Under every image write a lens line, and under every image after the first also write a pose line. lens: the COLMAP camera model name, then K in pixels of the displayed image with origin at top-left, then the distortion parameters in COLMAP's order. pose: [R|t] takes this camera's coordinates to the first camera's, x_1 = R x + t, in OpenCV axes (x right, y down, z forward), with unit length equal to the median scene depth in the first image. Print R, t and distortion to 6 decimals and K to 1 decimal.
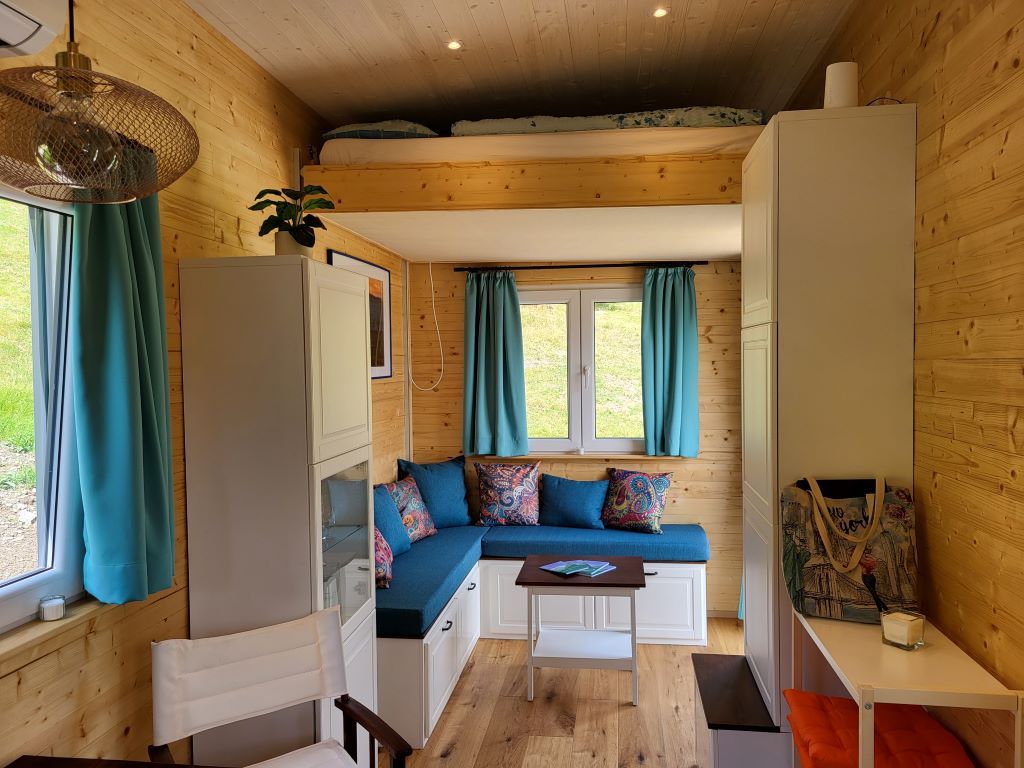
lens RADIAL K [[775.7, 0, 517.7], [0, 775.7, 386.0], [0, 0, 1]] dist [0.047432, -0.033380]
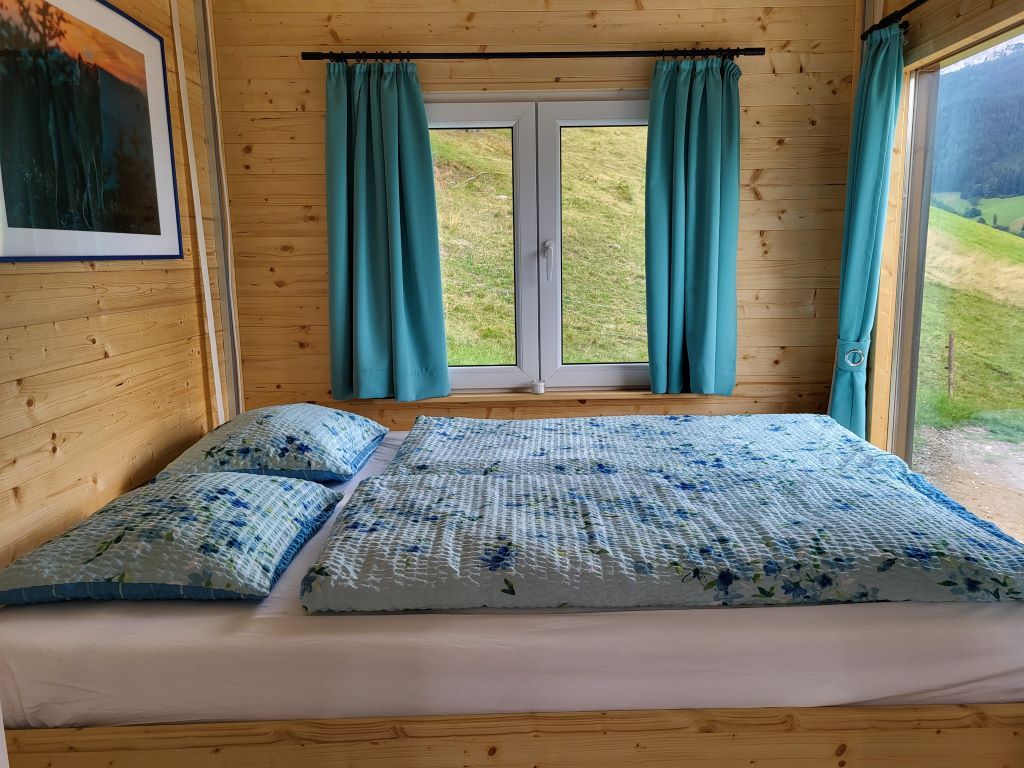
lens RADIAL K [[775.7, 0, 525.8], [0, 775.7, 387.0], [0, 0, 1]] dist [0.047432, -0.033380]
pose [[0.988065, -0.026876, 0.151674, -0.034855], [0.006870, 0.991370, 0.130913, 0.012554], [-0.153884, -0.128309, 0.979723, 0.812487]]
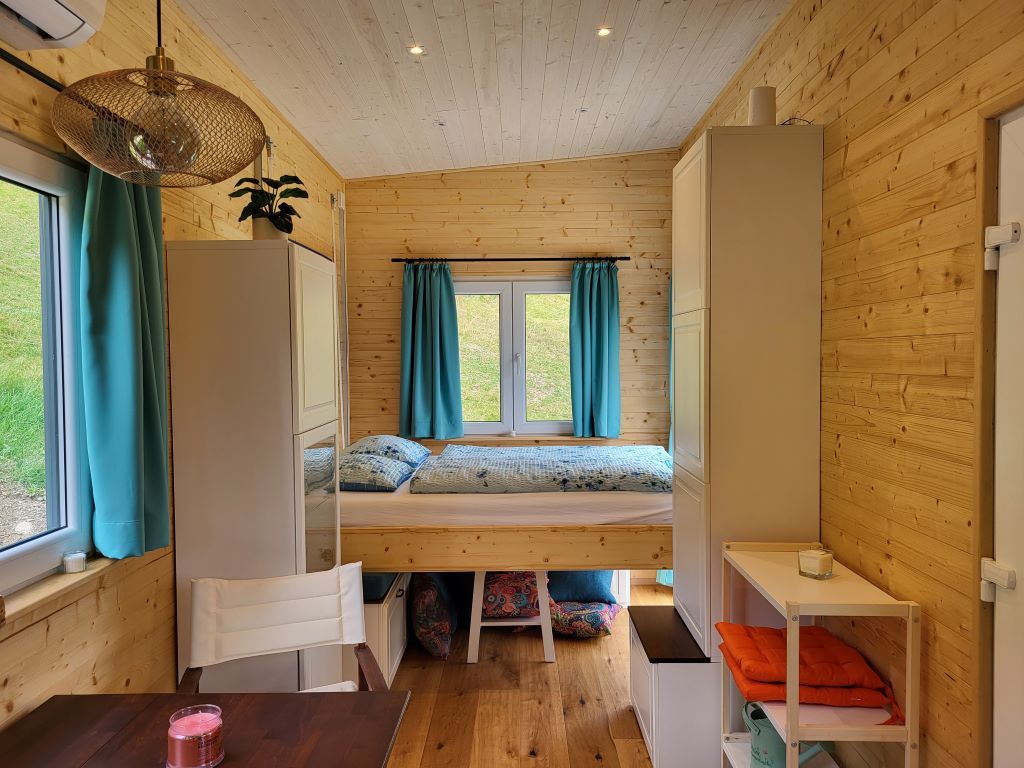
lens RADIAL K [[775.7, 0, 515.2], [0, 775.7, 384.8], [0, 0, 1]] dist [0.047432, -0.033380]
pose [[0.991824, 0.000376, 0.127613, -0.098479], [-0.000677, 0.999997, 0.002313, 0.028380], [-0.127611, -0.002380, 0.991821, -0.106347]]
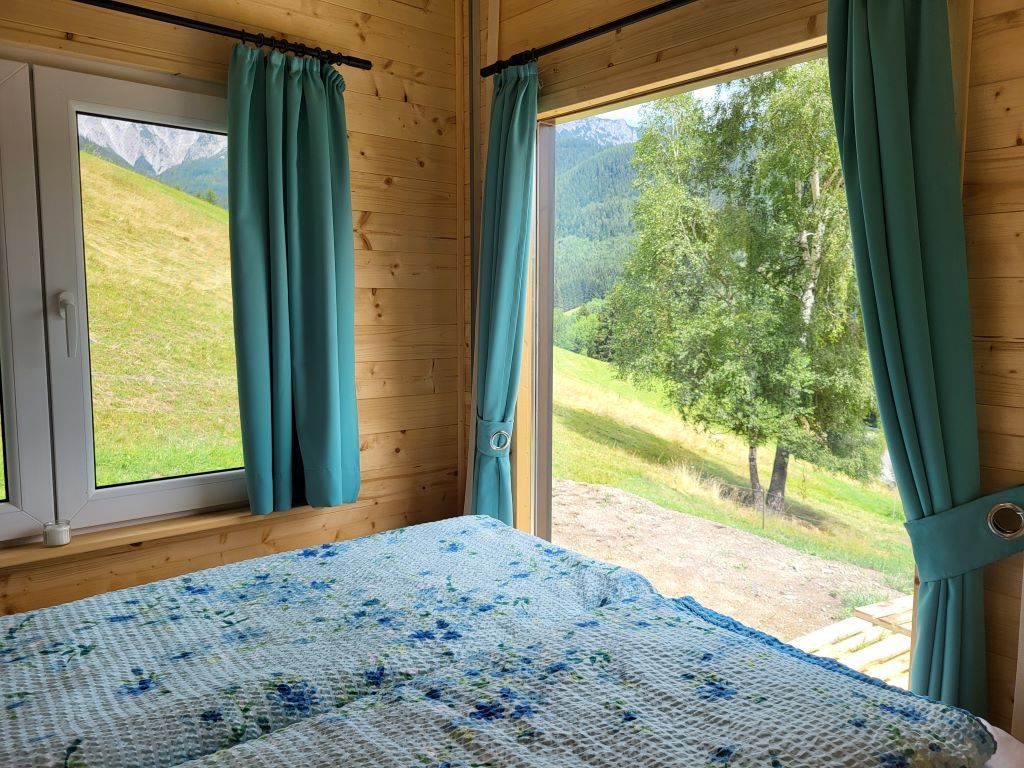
lens RADIAL K [[775.7, 0, 520.6], [0, 775.7, 380.1], [0, 0, 1]] dist [0.047432, -0.033380]
pose [[0.660564, -0.055593, 0.748709, -0.083084], [0.010553, 0.997844, 0.064781, -0.011961], [-0.750695, -0.034891, 0.659726, 1.169103]]
